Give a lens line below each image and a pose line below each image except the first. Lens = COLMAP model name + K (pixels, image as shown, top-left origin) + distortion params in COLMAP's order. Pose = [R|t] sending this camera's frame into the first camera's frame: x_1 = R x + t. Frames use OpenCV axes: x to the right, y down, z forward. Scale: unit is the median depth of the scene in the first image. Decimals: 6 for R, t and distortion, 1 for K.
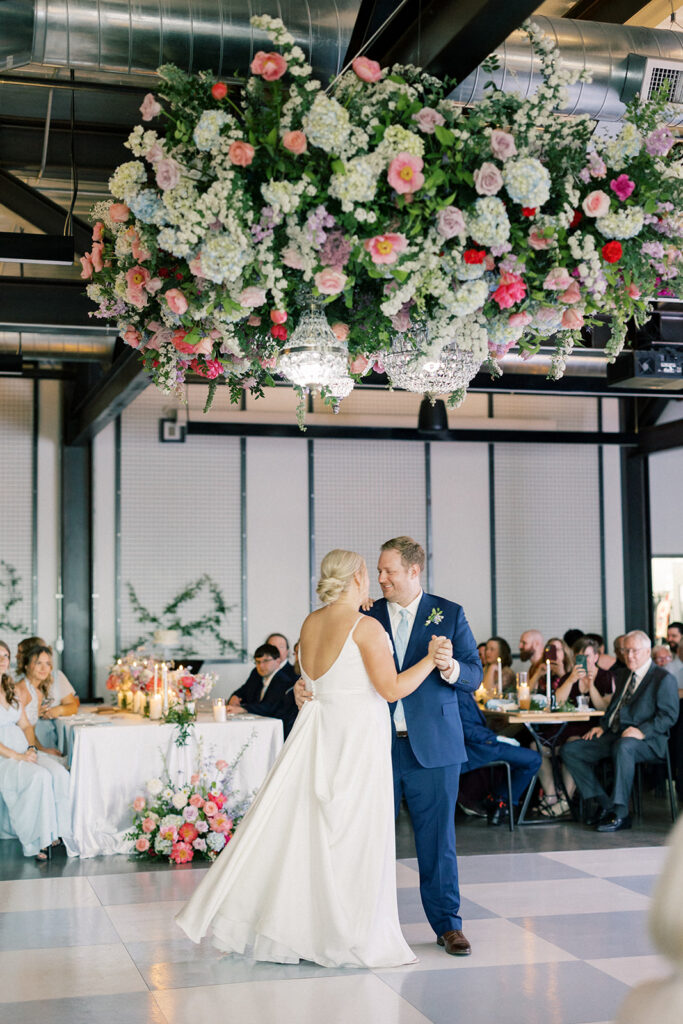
lens RADIAL K [[1502.2, 0, 341.5], [0, 1502.2, 512.0], [0, 0, 1]] dist [-0.068025, -0.030929]
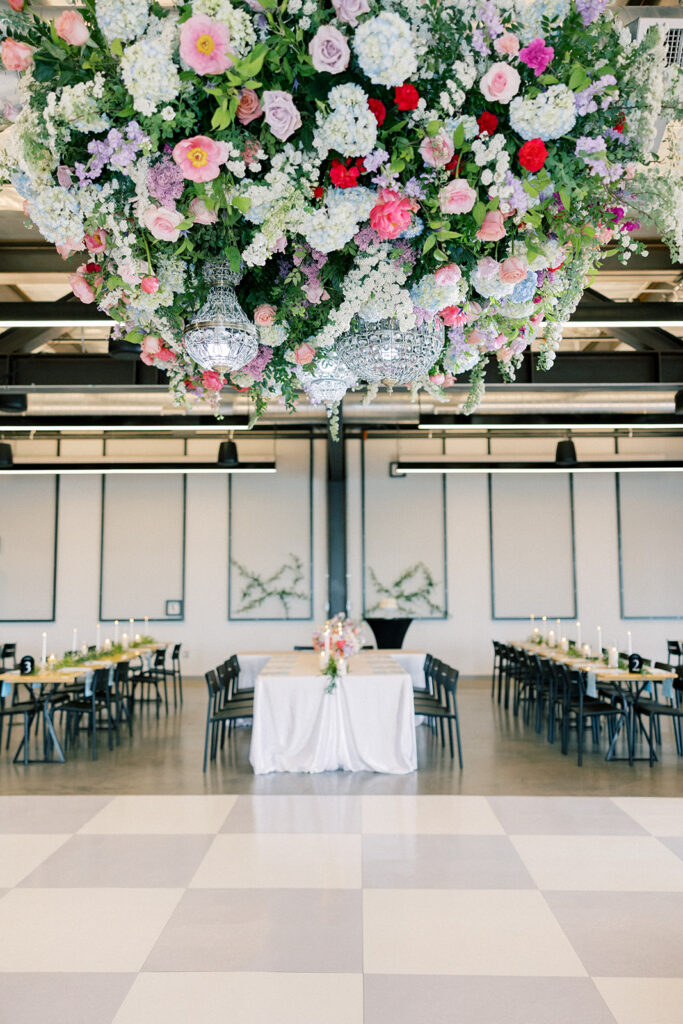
lens RADIAL K [[802.9, 0, 341.5], [0, 802.9, 512.0], [0, 0, 1]] dist [-0.007799, -0.001628]
pose [[0.961140, -0.016464, -0.275569, 0.063012], [0.011906, 0.999763, -0.018206, 0.004314], [0.275804, 0.014217, 0.961109, 0.187249]]
